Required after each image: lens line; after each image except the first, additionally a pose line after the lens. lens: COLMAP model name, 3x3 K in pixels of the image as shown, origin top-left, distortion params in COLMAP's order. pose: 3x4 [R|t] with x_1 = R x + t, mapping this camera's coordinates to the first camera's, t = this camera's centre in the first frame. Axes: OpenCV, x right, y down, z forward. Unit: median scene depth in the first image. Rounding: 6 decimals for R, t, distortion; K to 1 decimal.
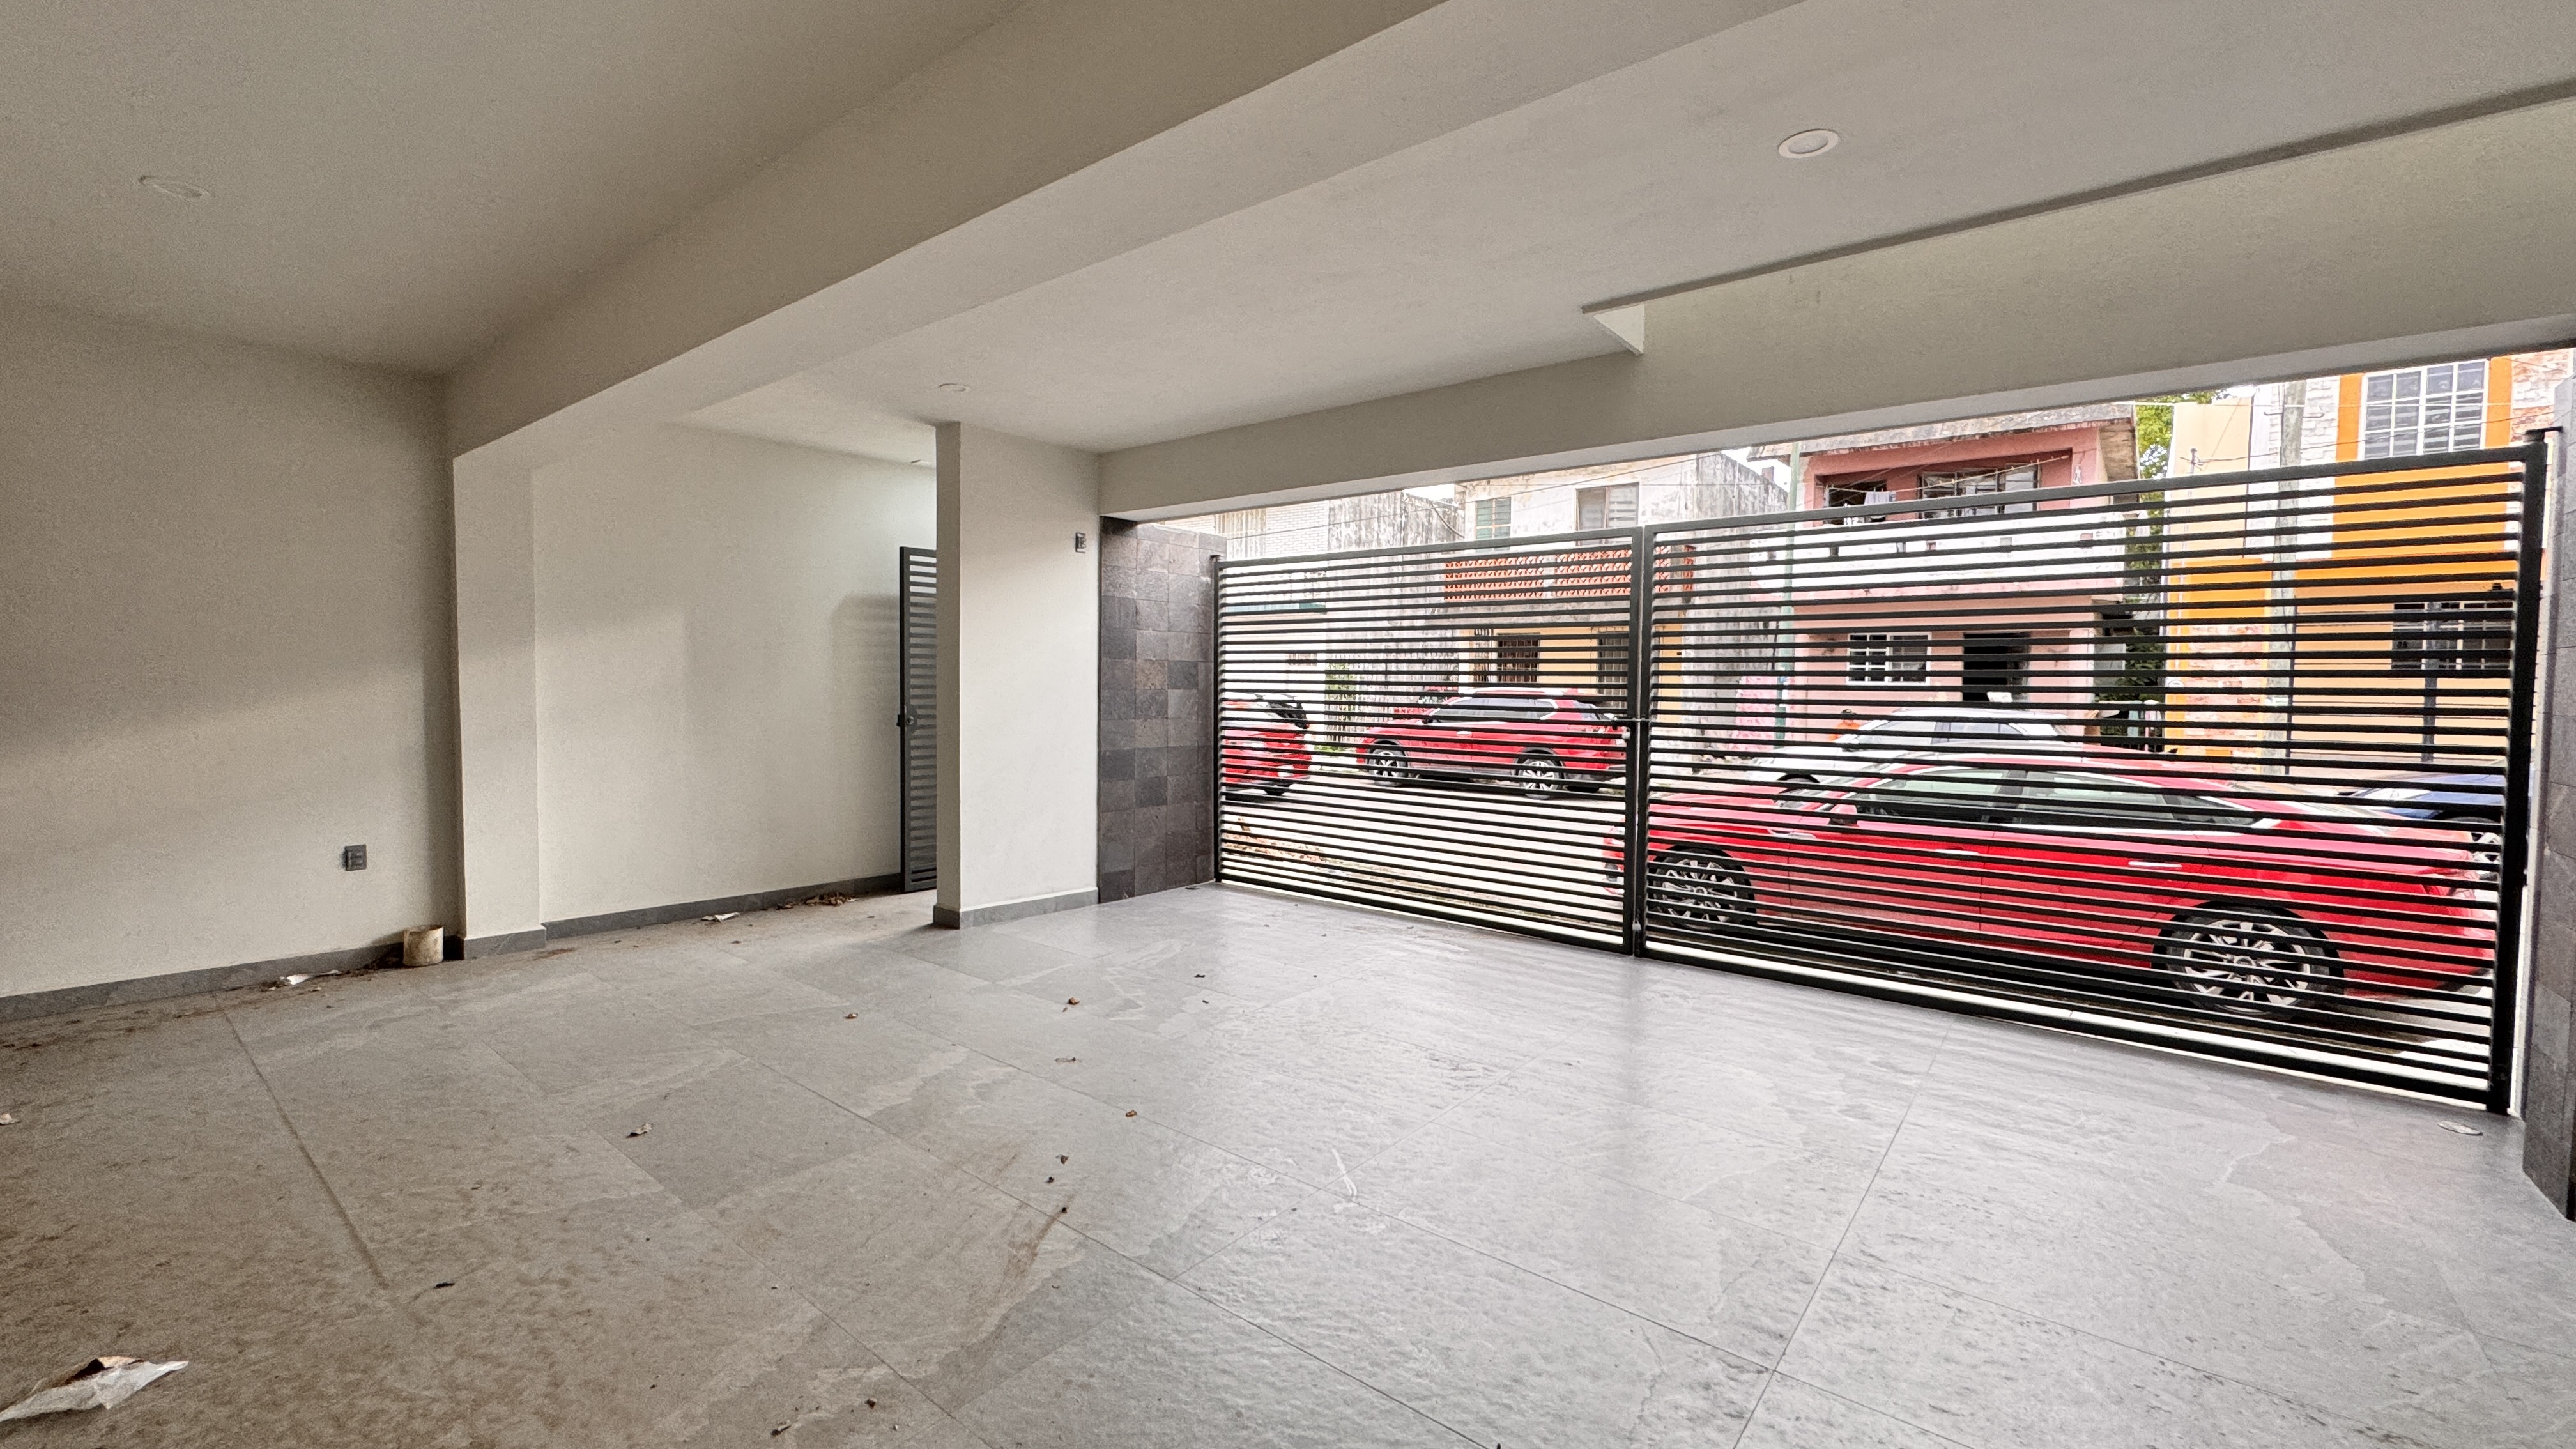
lens RADIAL K [[1035.8, 0, 1288.6], [0, 1035.8, 726.9], [0, 0, 1]] dist [-0.003566, 0.000175]
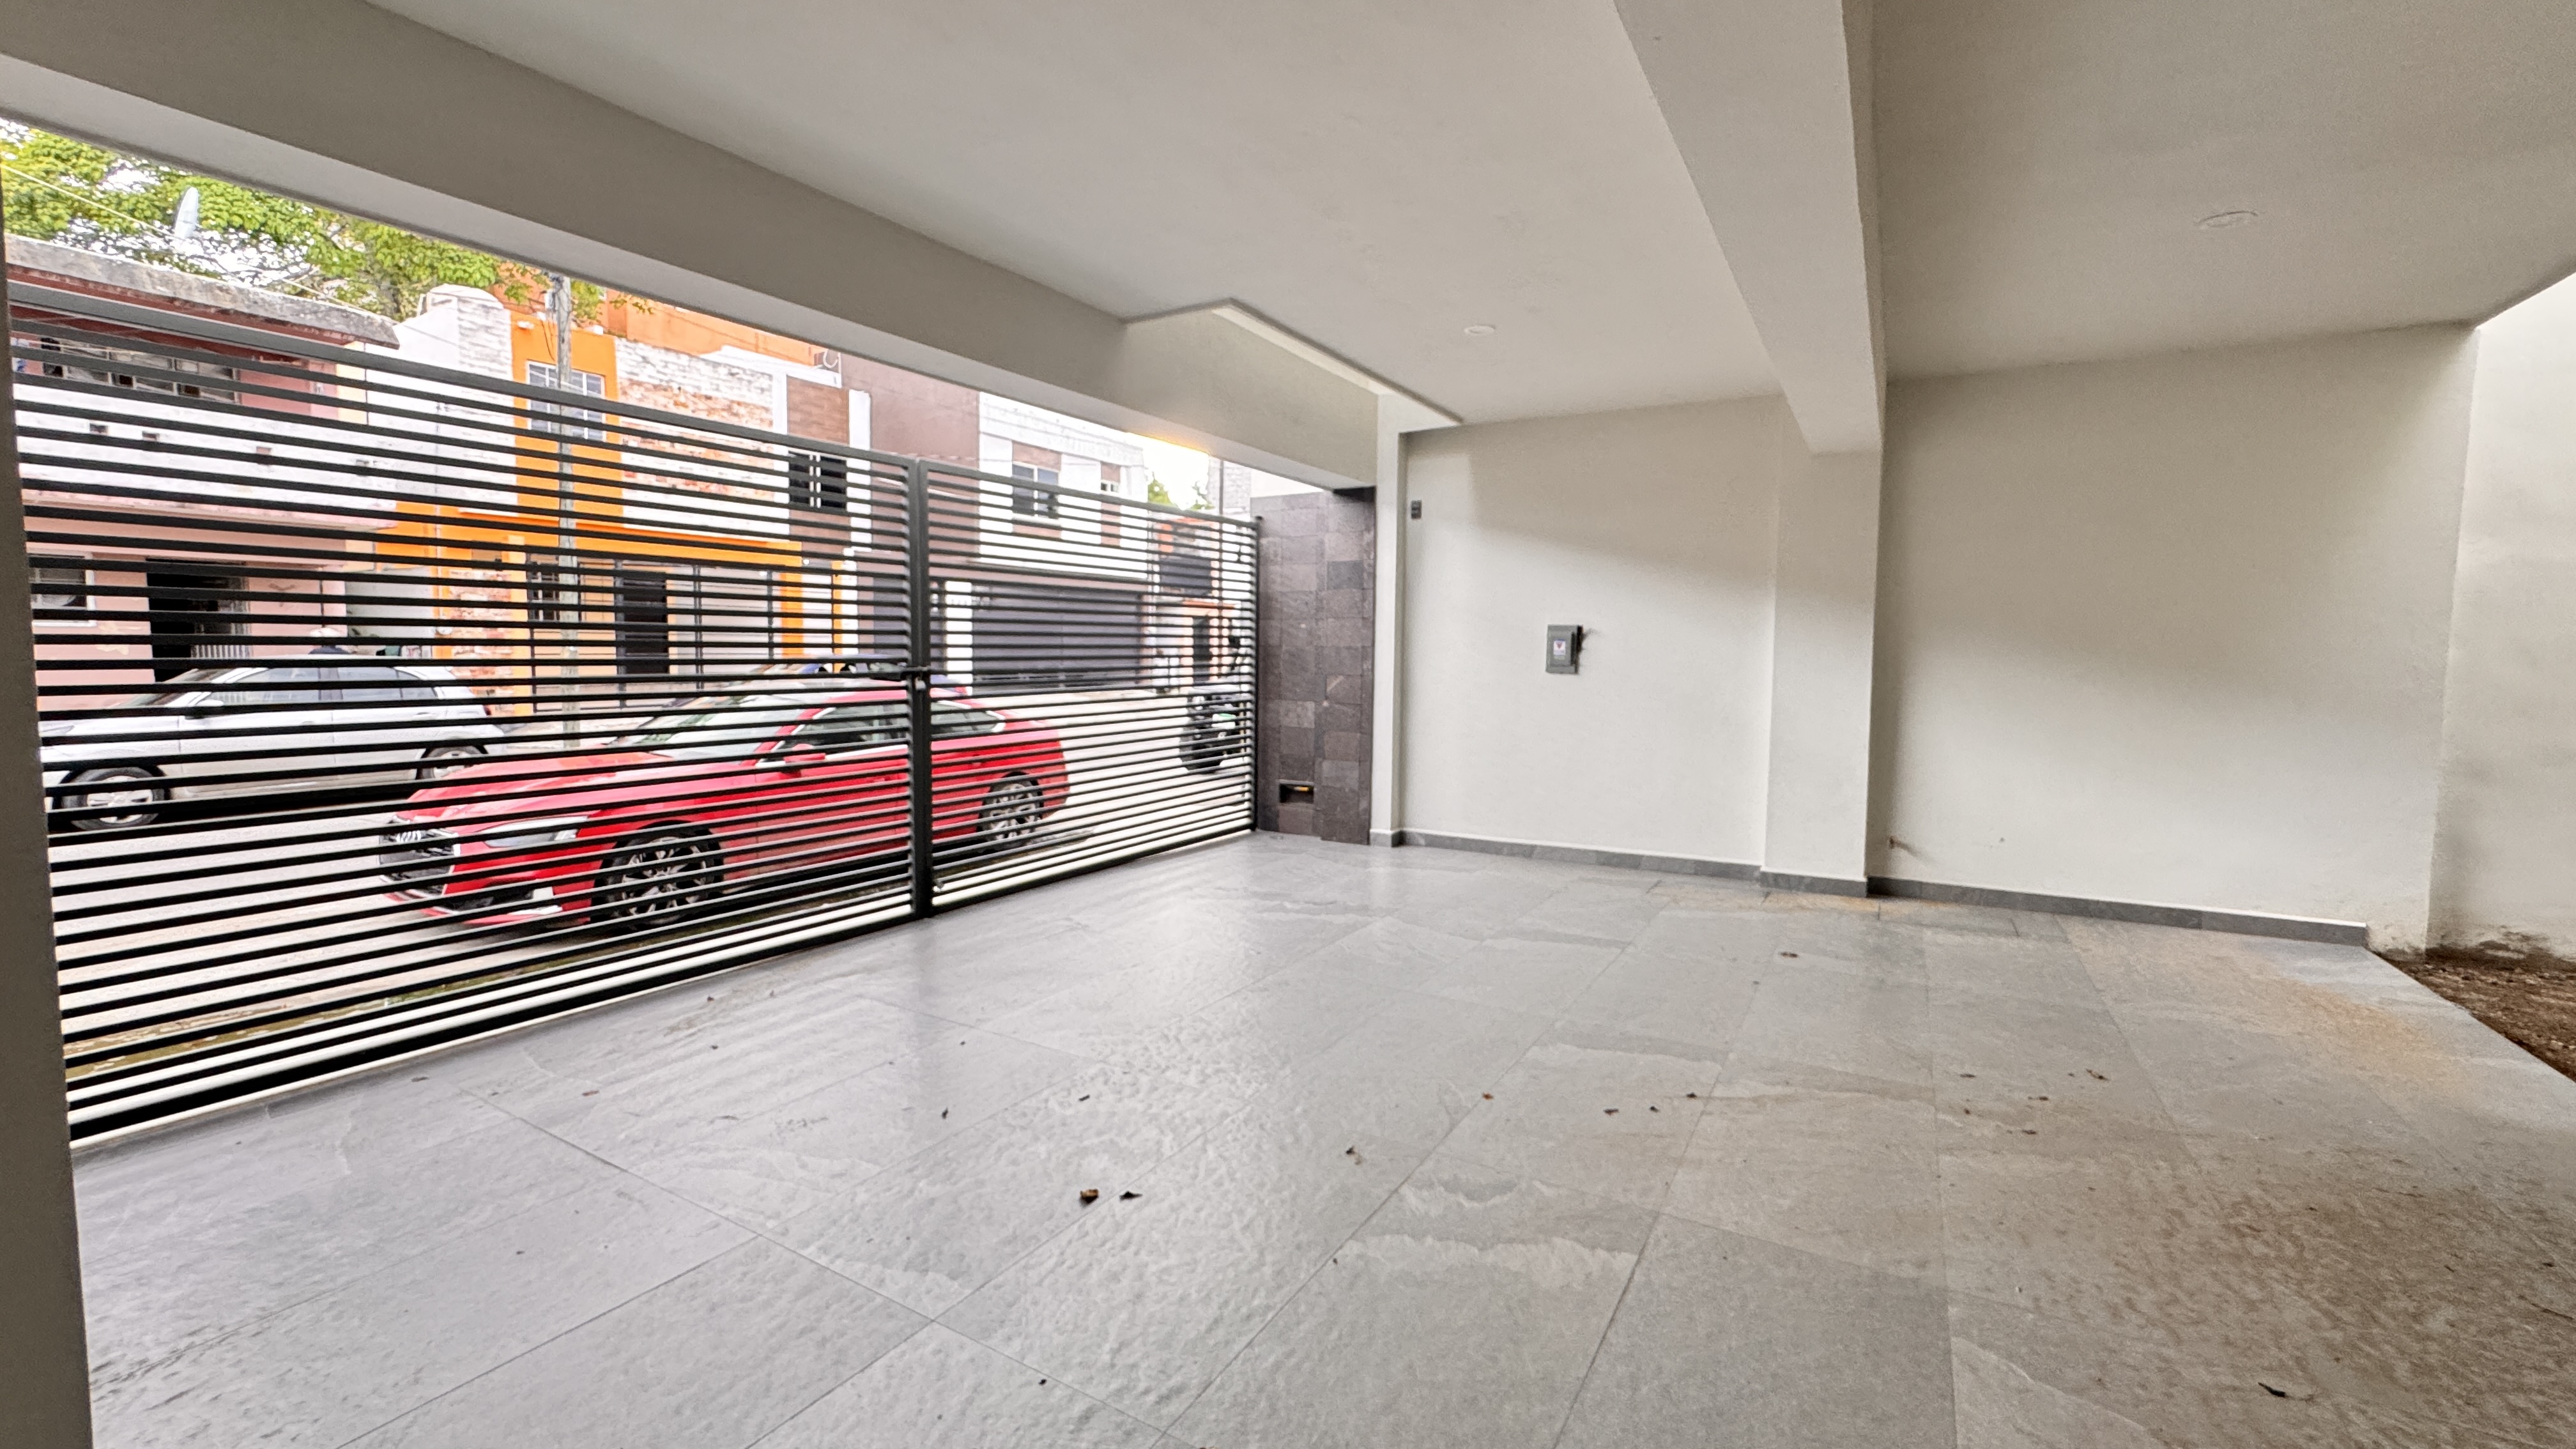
lens RADIAL K [[1035.8, 0, 1279.9], [0, 1035.8, 719.2], [0, 0, 1]] dist [-0.003566, 0.000175]
pose [[-0.138986, -0.084090, 0.986718, -1.141986], [0.031389, 0.995514, 0.089261, -0.061686], [-0.989797, 0.043379, -0.135723, 1.450438]]
